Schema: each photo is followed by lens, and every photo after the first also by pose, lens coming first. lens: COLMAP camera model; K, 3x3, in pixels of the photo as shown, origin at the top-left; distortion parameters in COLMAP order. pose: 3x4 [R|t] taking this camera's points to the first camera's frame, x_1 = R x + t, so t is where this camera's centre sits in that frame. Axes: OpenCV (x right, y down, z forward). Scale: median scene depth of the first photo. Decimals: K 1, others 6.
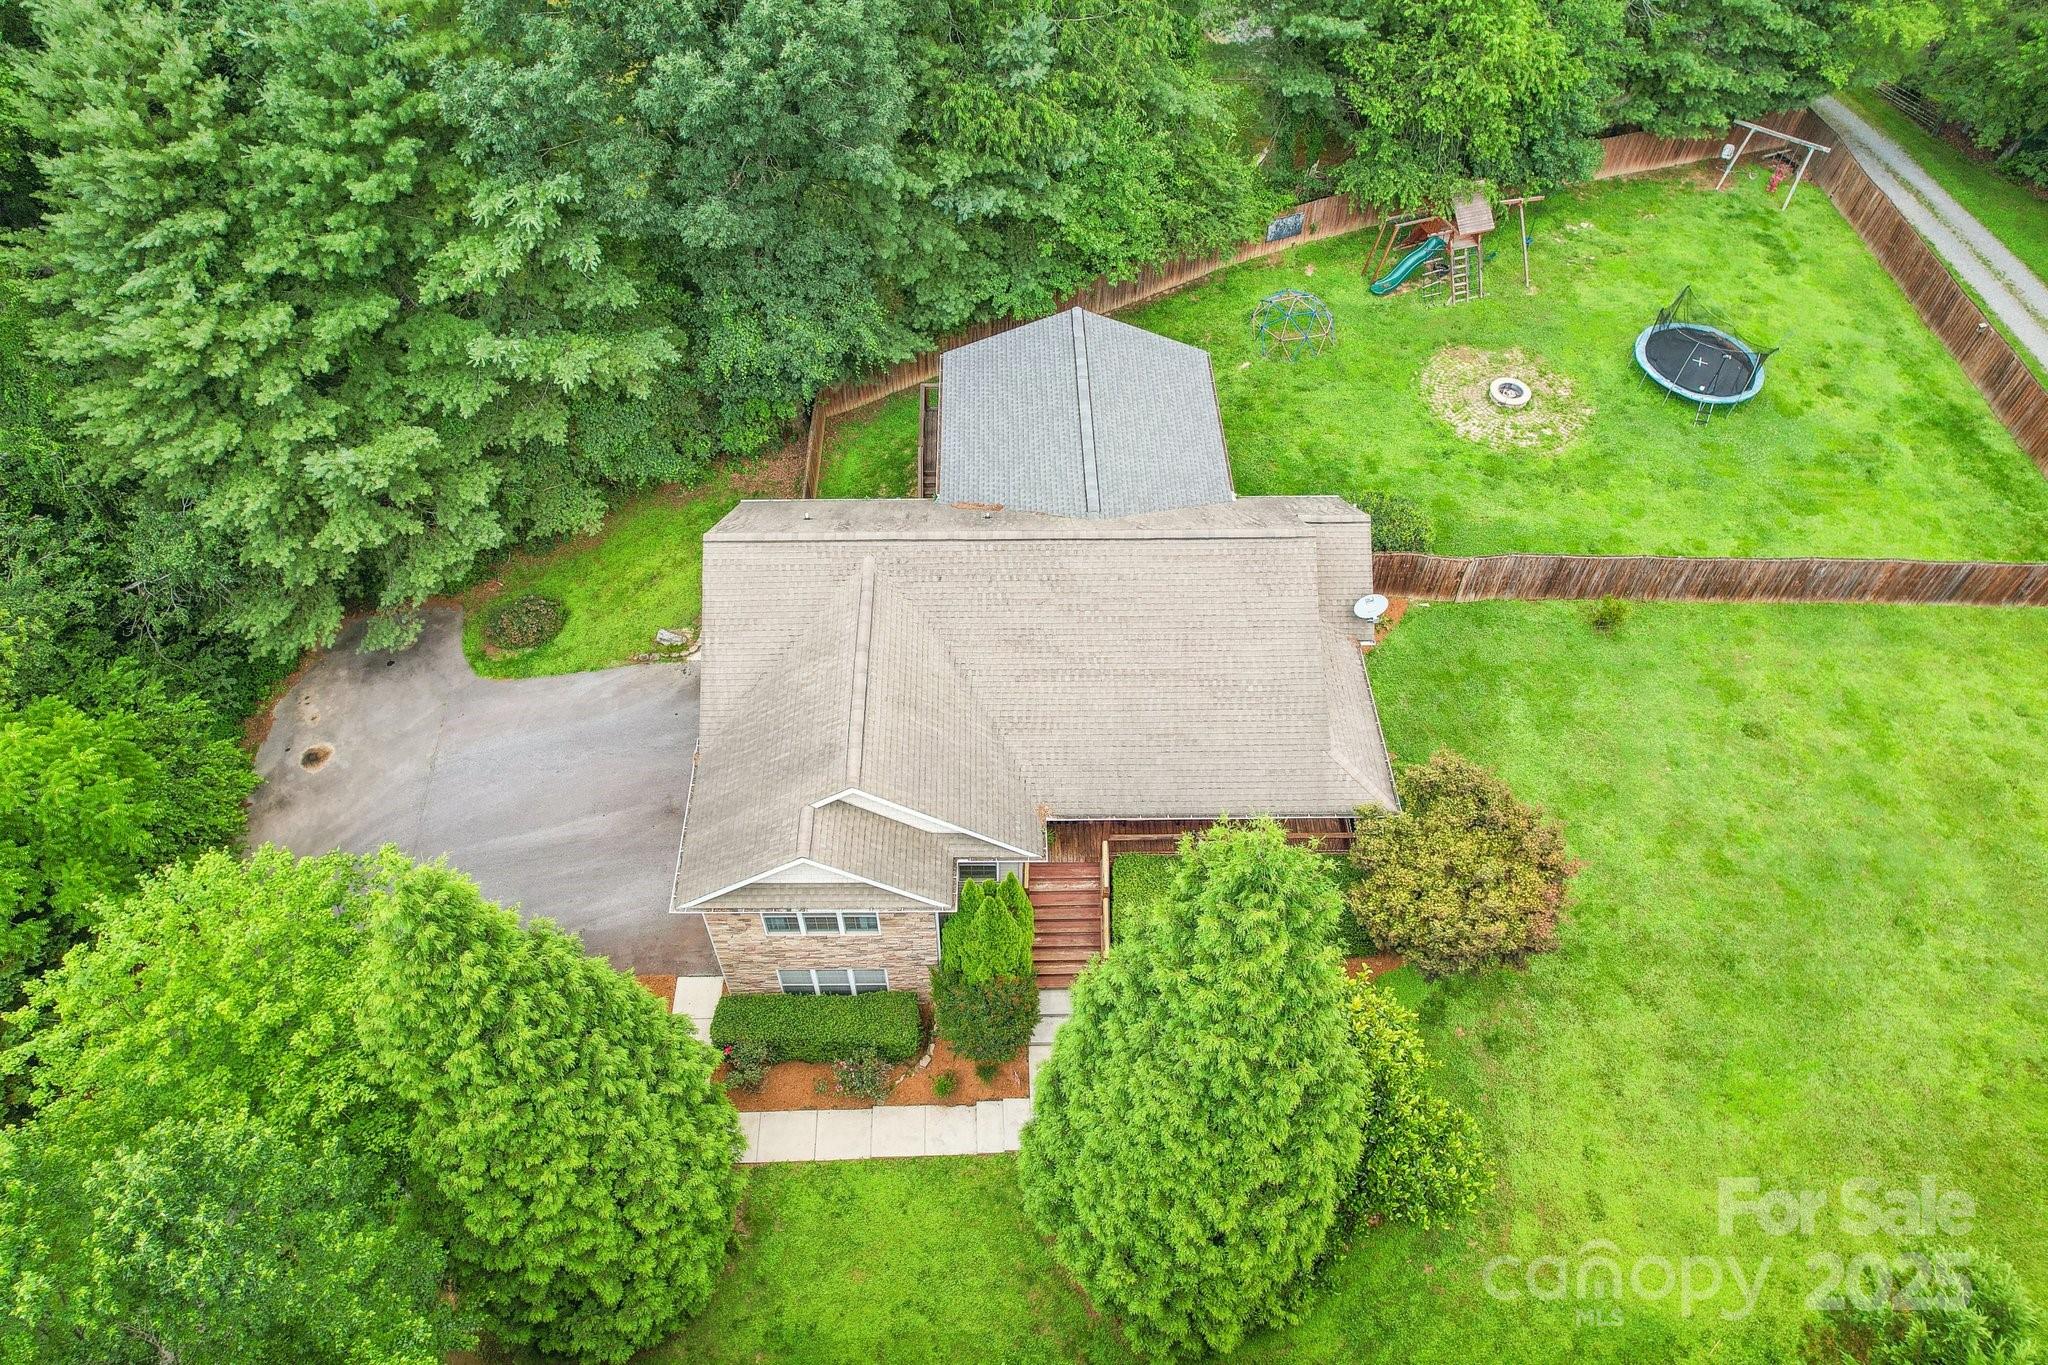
lens RADIAL K [[1290.0, 0, 1021.3], [0, 1290.0, 685.2], [0, 0, 1]] dist [0.006442, 0.004240]
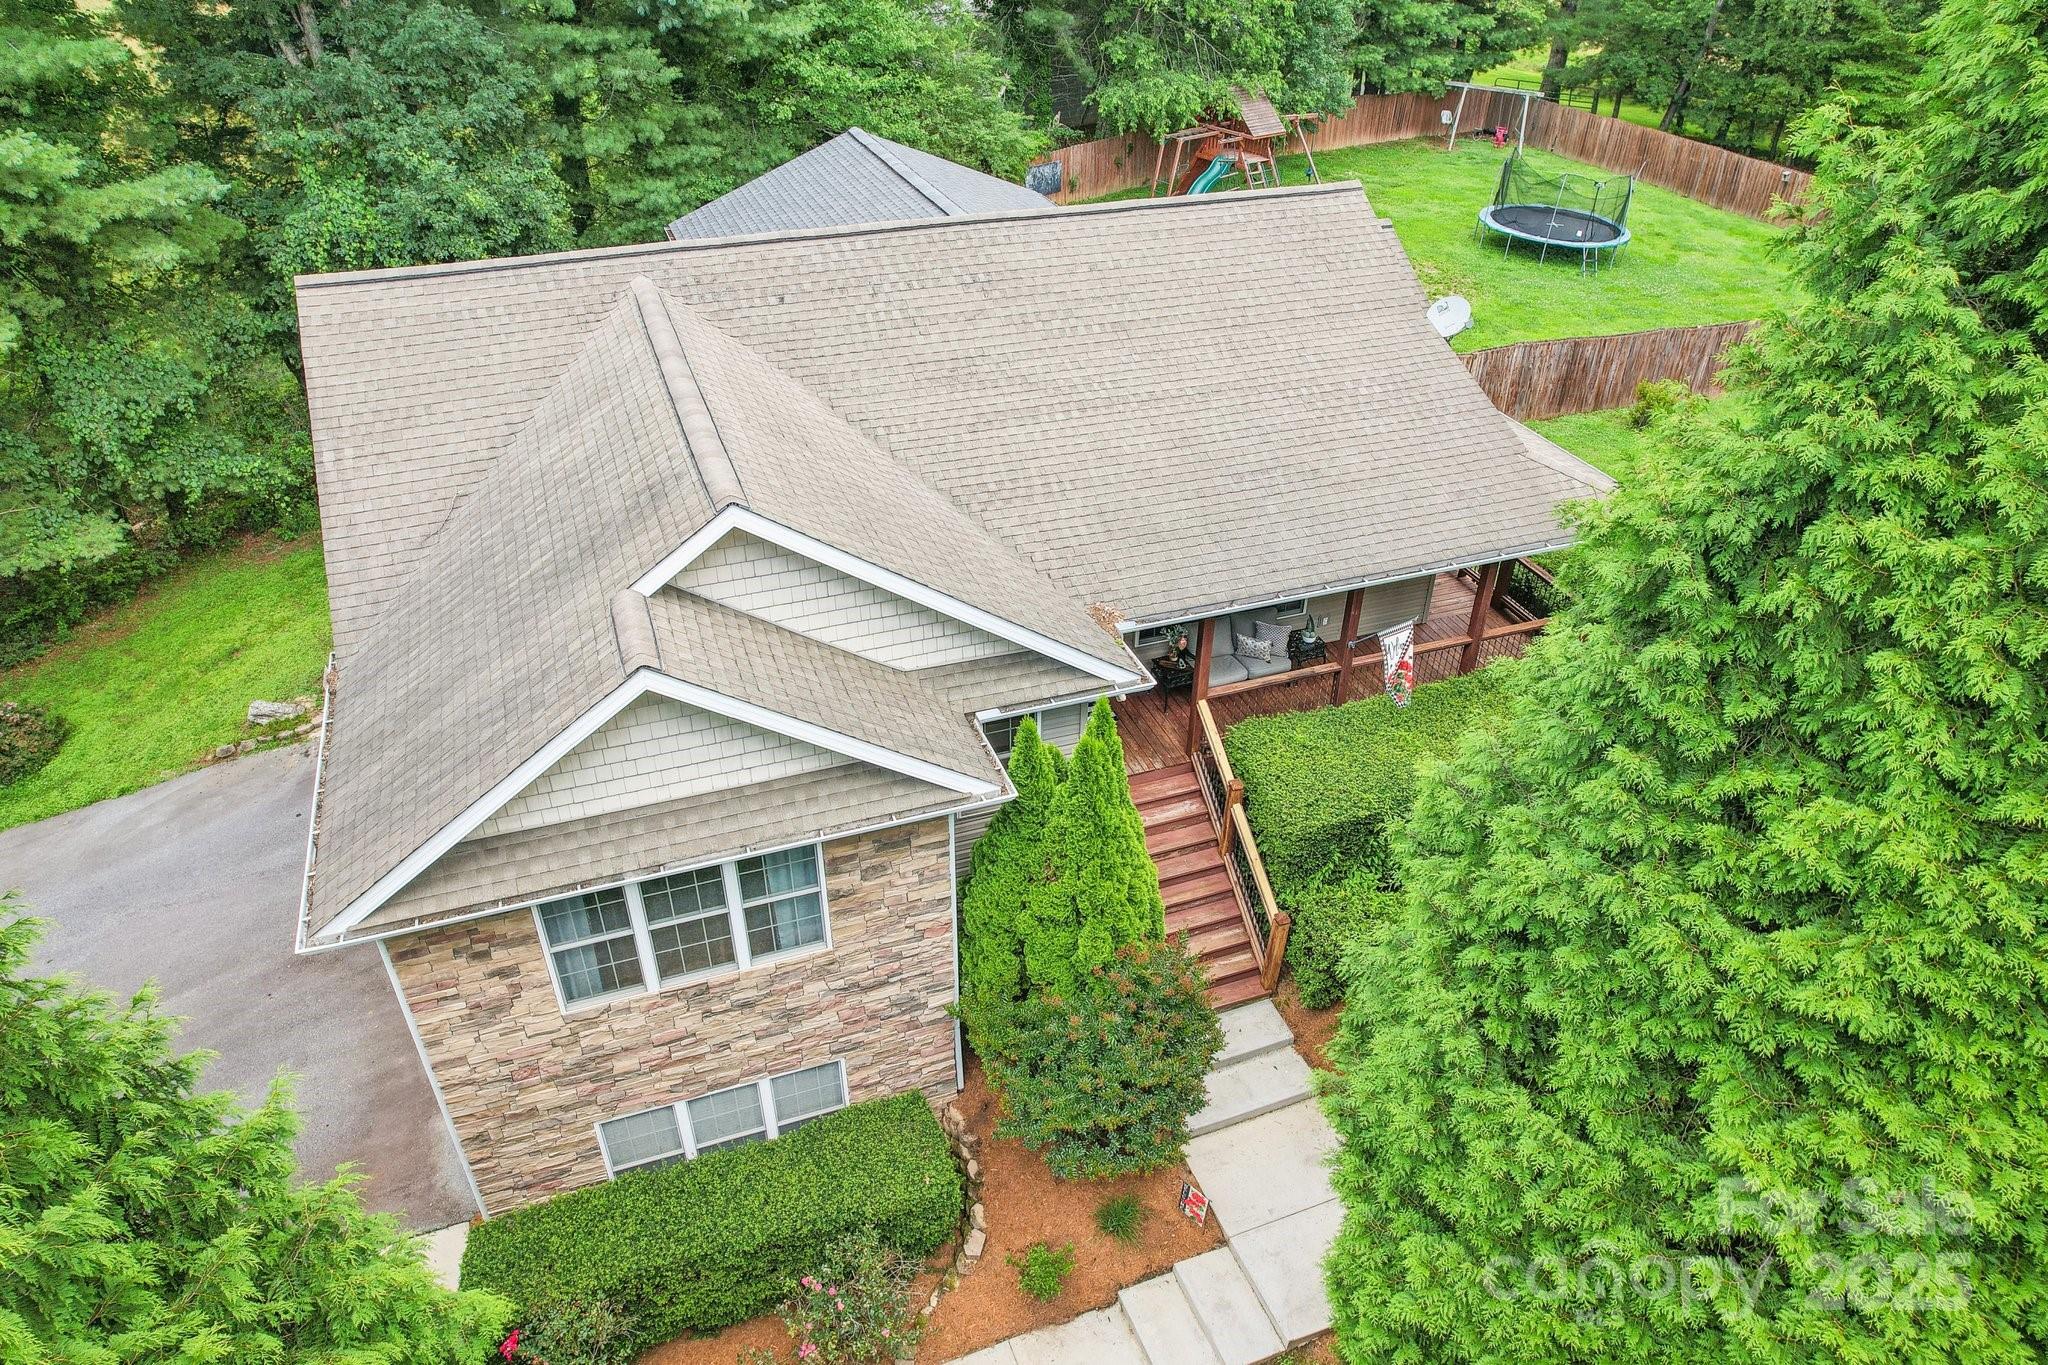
lens RADIAL K [[1290.0, 0, 1021.3], [0, 1290.0, 679.9], [0, 0, 1]] dist [0.006442, 0.004240]
pose [[0.947038, -0.191333, 0.257896, -0.135881], [0.252743, 0.939534, -0.231076, 0.212871], [-0.198089, 0.284019, 0.938133, 0.515964]]
